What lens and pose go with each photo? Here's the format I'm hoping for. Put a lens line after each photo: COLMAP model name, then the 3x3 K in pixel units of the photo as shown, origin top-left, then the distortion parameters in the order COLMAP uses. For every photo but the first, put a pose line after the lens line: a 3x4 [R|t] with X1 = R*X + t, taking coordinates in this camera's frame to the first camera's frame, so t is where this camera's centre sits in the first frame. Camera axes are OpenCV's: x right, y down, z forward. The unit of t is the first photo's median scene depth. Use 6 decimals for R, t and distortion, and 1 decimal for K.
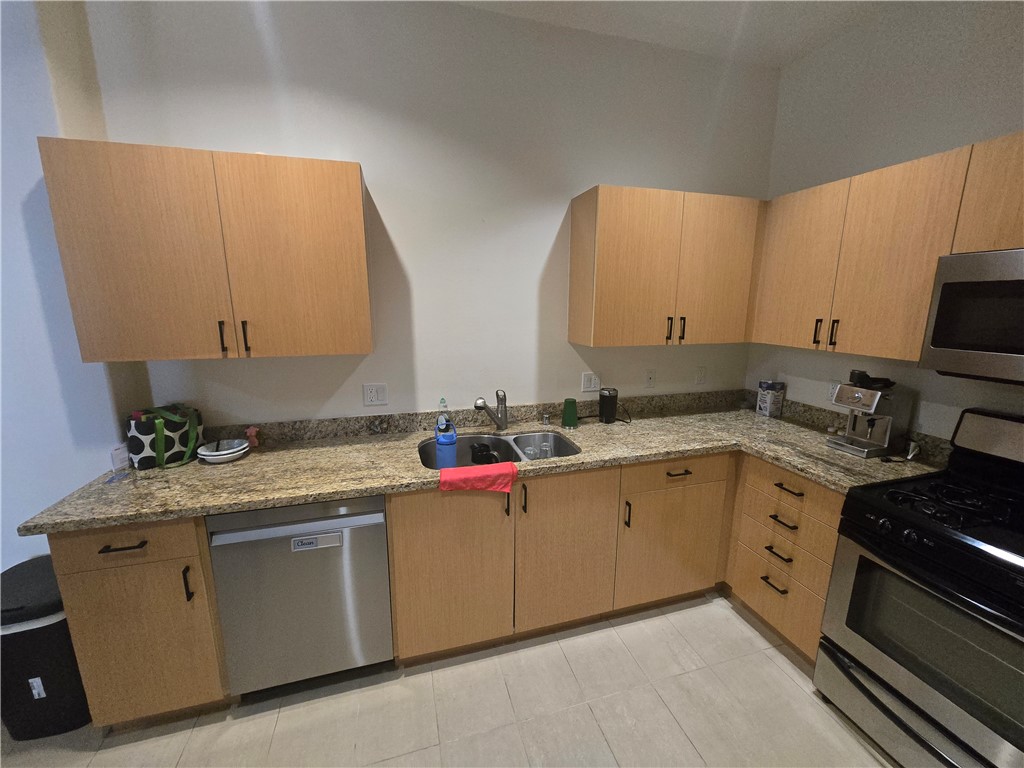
lens RADIAL K [[419.4, 0, 518.0], [0, 419.4, 384.3], [0, 0, 1]] dist [-0.003394, -0.000253]
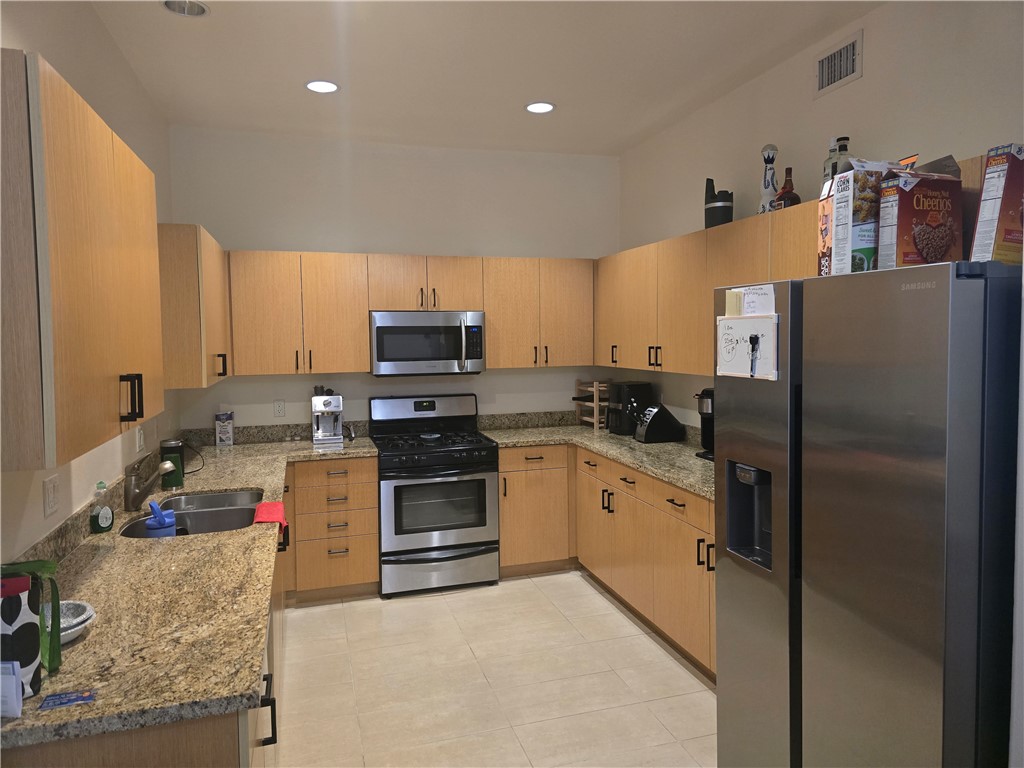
lens RADIAL K [[688.0, 0, 515.6], [0, 688.0, 367.4], [0, 0, 1]] dist [0.085633, -0.070078]
pose [[-0.010350, -0.052494, 0.998568, -1.590513], [0.205659, 0.977160, 0.053500, -0.085272], [-0.978569, 0.205918, 0.000683, 0.359069]]
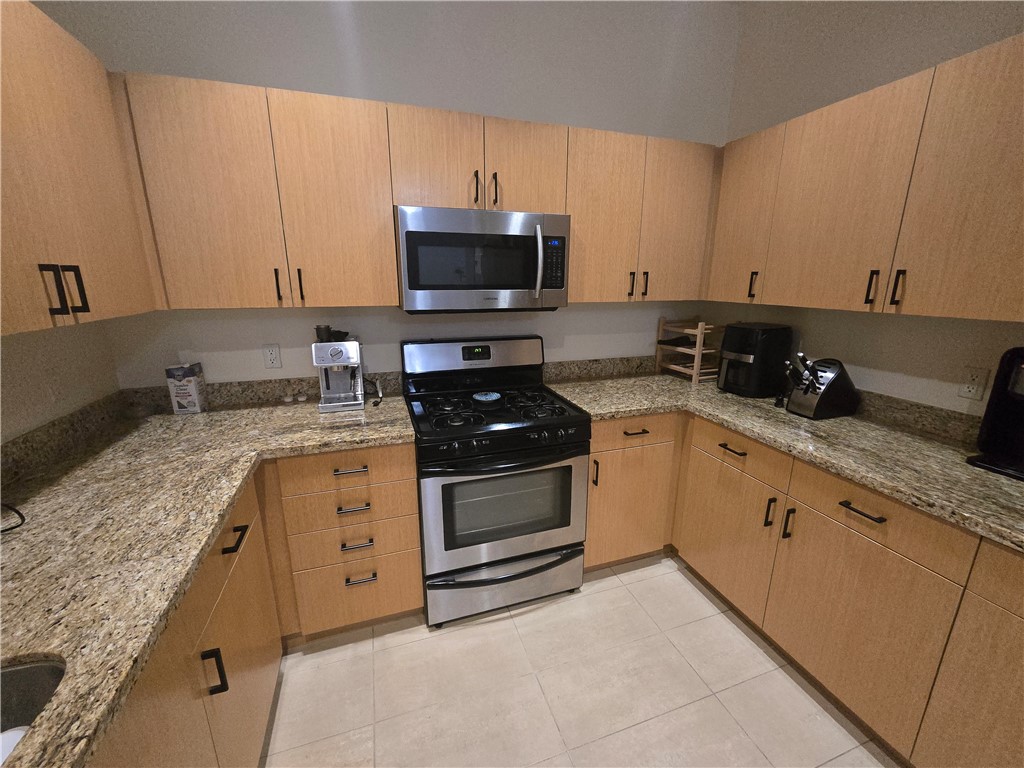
lens RADIAL K [[419.4, 0, 518.0], [0, 419.4, 384.3], [0, 0, 1]] dist [-0.003394, -0.000253]
pose [[-0.049495, -0.251450, 0.966604, -0.150691], [0.188571, 0.948032, 0.256274, -0.069355], [-0.980812, 0.194957, 0.000494, 0.630795]]
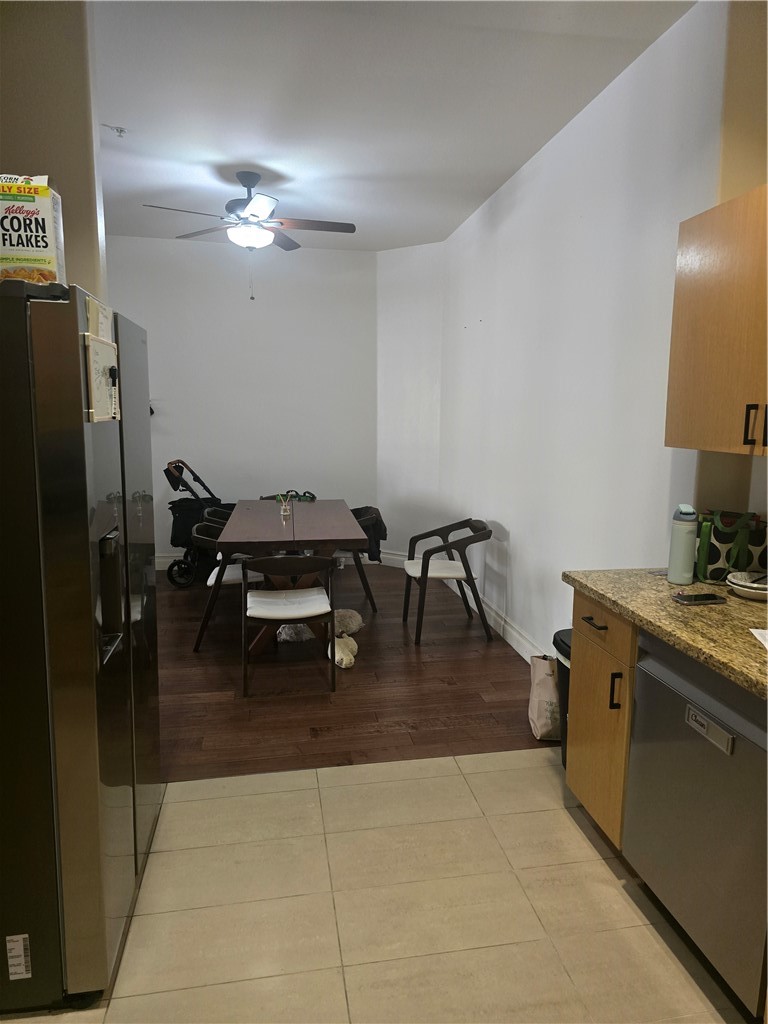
lens RADIAL K [[688.0, 0, 398.0], [0, 688.0, 508.9], [0, 0, 1]] dist [0.085633, -0.070078]
pose [[-0.097598, 0.143775, -0.984786, 0.542510], [-0.205742, 0.965220, 0.161308, -0.037440], [0.973727, 0.218355, -0.064623, 0.444026]]
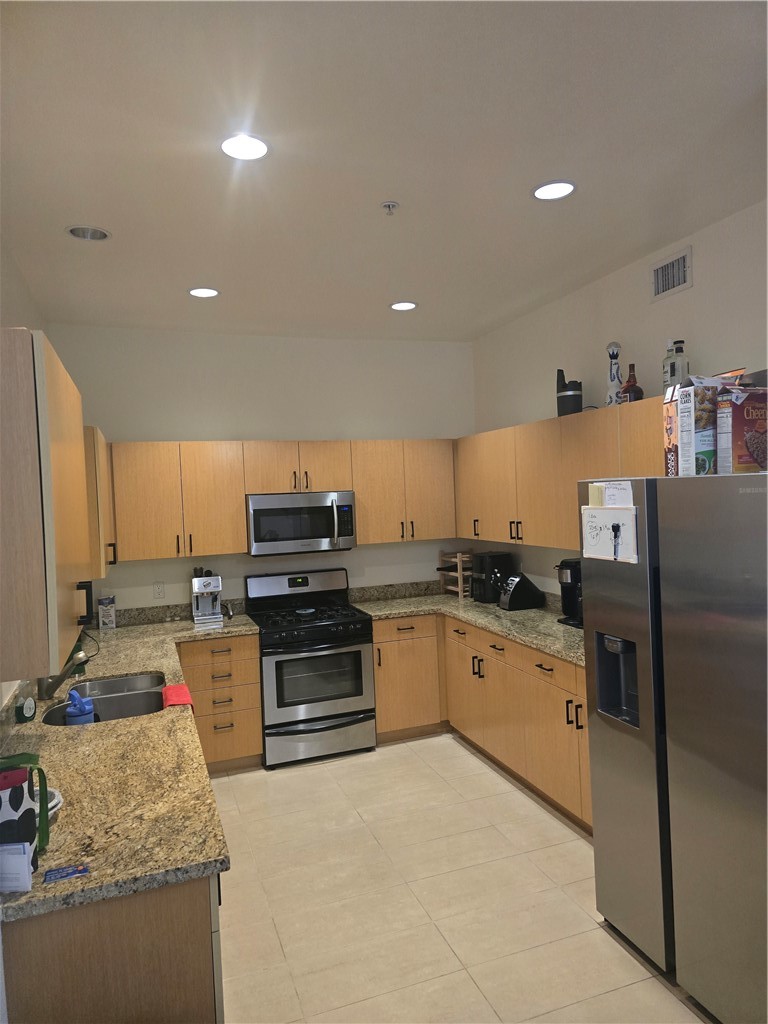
lens RADIAL K [[688.0, 0, 398.0], [0, 688.0, 508.9], [0, 0, 1]] dist [0.085633, -0.070078]
pose [[-0.070178, -0.025272, 0.997214, -1.744464], [0.232961, 0.971621, 0.041018, -0.177106], [-0.969951, 0.235191, -0.062299, 0.446203]]
